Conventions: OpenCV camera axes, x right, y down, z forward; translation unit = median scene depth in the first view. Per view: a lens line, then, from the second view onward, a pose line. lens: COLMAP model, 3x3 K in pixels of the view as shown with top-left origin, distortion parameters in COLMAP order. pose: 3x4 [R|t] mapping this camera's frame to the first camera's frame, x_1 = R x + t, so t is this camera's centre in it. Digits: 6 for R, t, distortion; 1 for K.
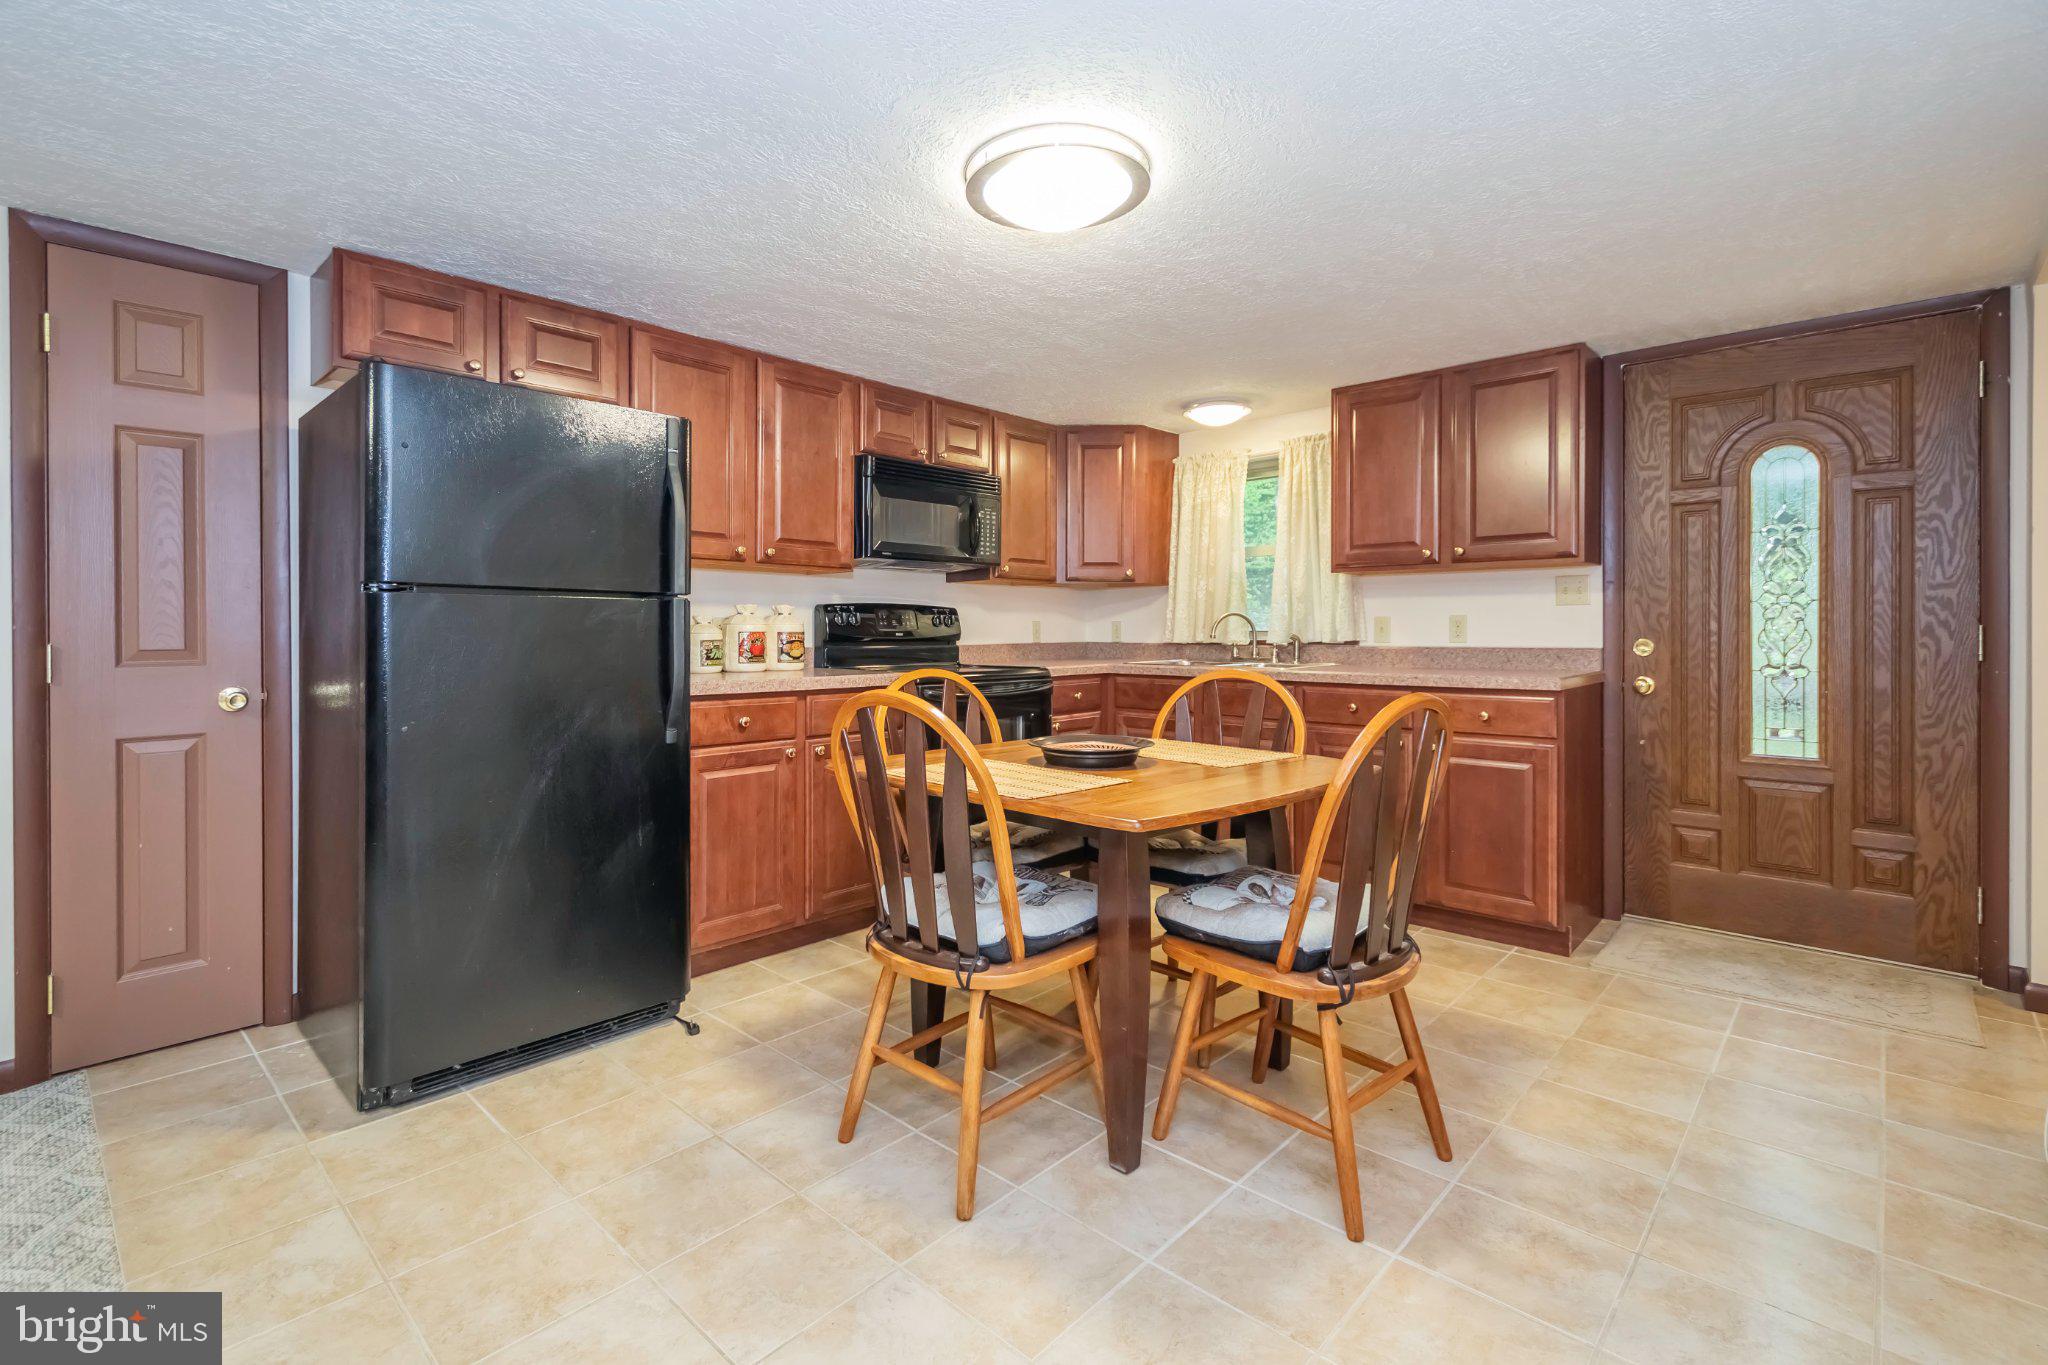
lens RADIAL K [[942.6, 0, 1026.4], [0, 942.6, 607.4], [0, 0, 1]] dist [0.013940, -0.000077]
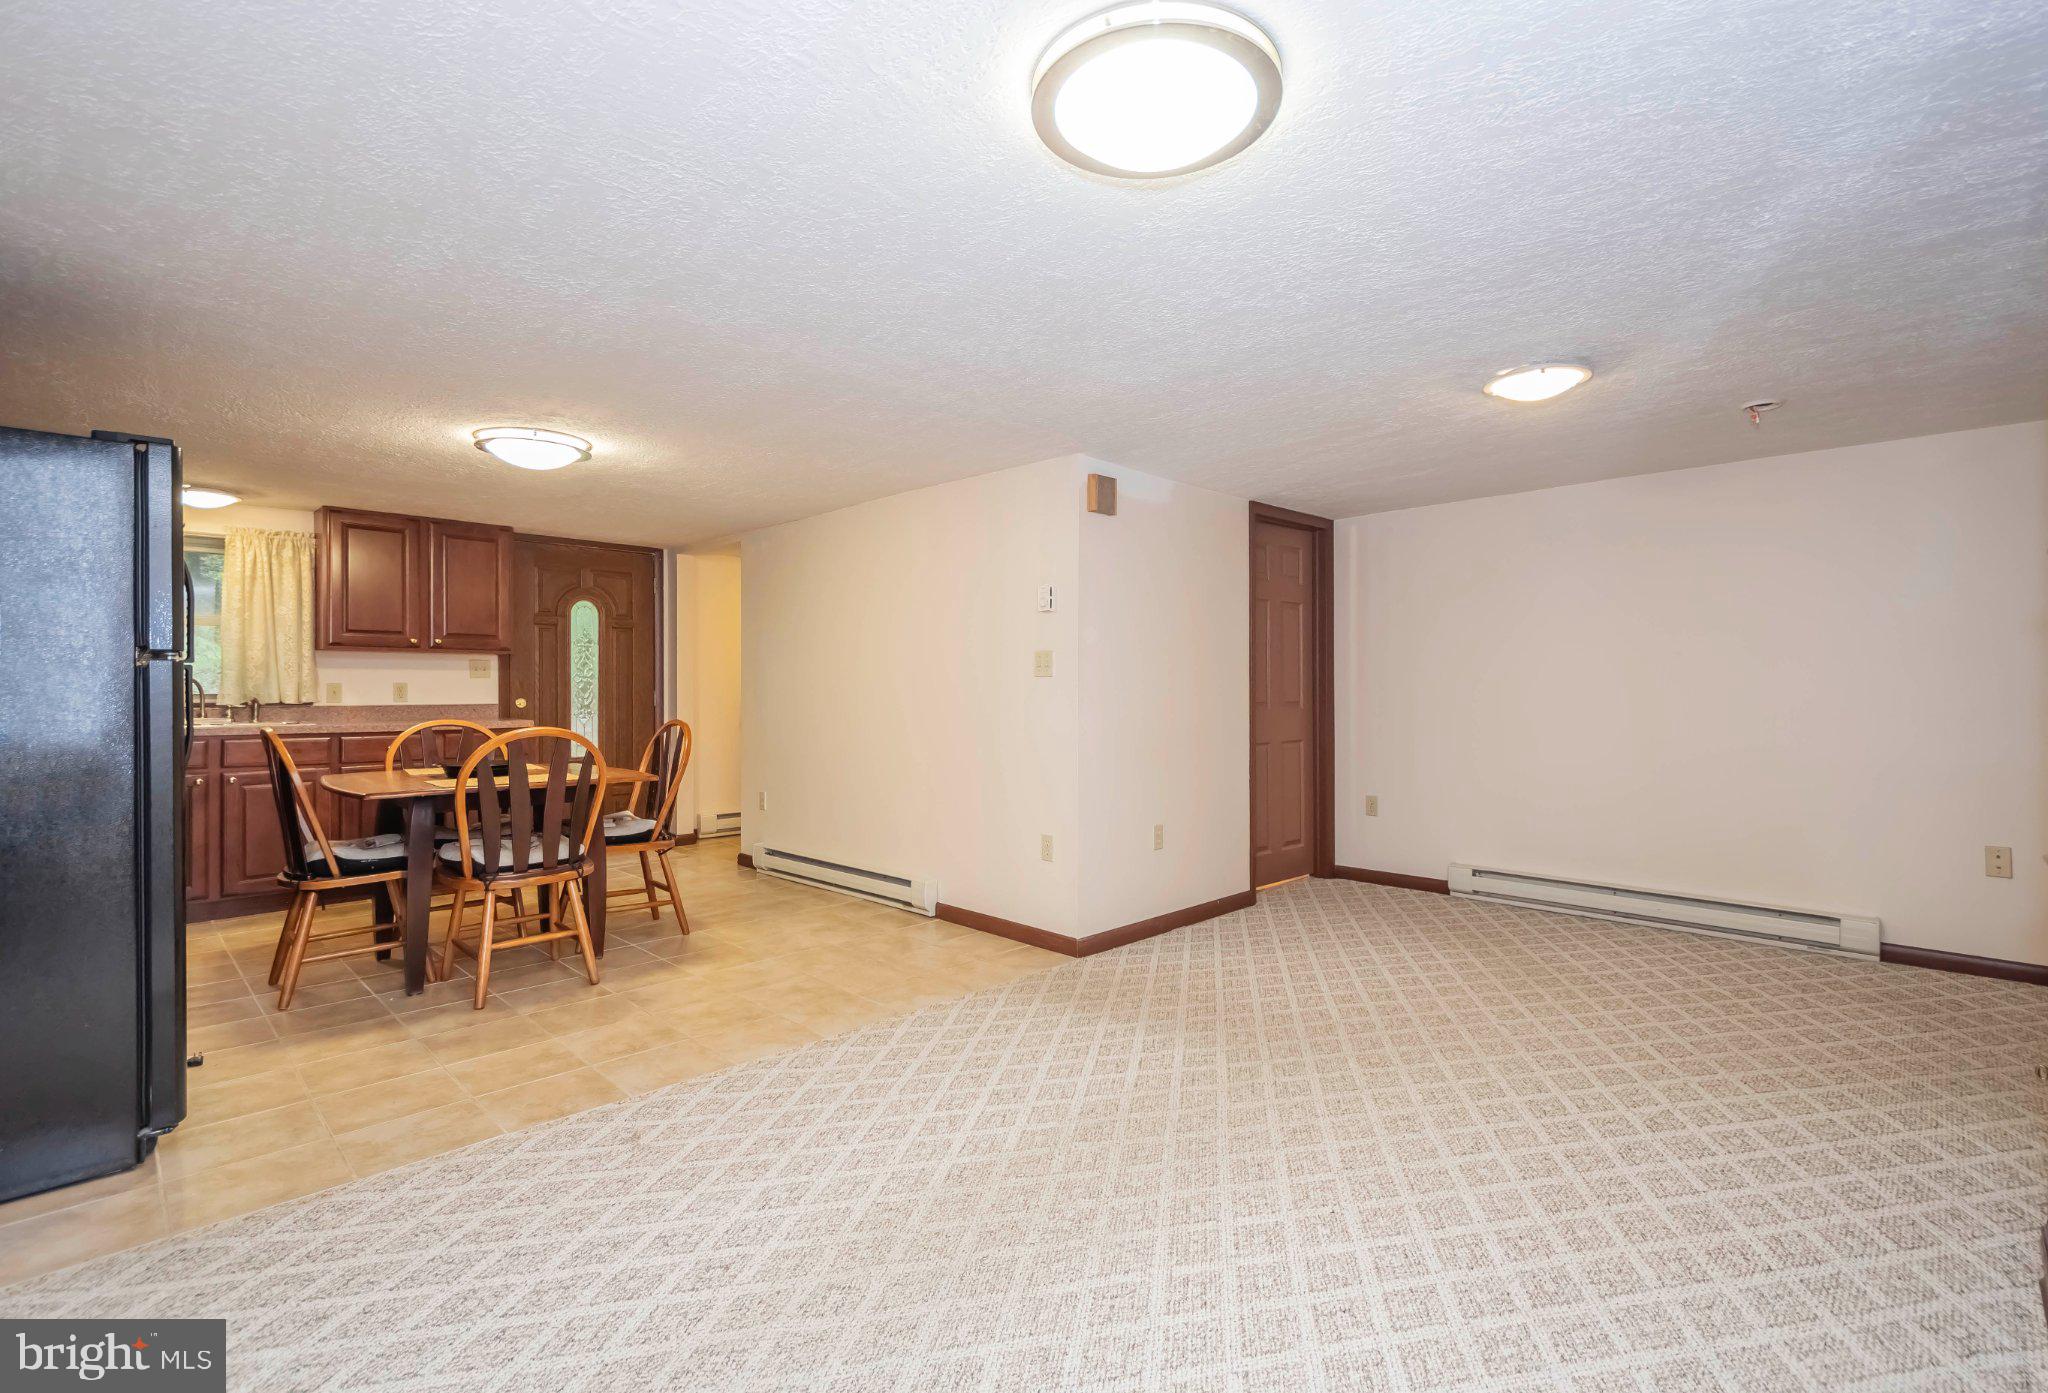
lens RADIAL K [[918.3, 0, 1024.0], [0, 918.3, 696.5], [0, 0, 1]] dist [0.002977, 0.000248]
pose [[0.030823, -0.003612, 0.999518, -0.975787], [-0.023629, 0.999711, 0.004342, 0.000162], [-0.999246, -0.023751, 0.030729, 0.018153]]
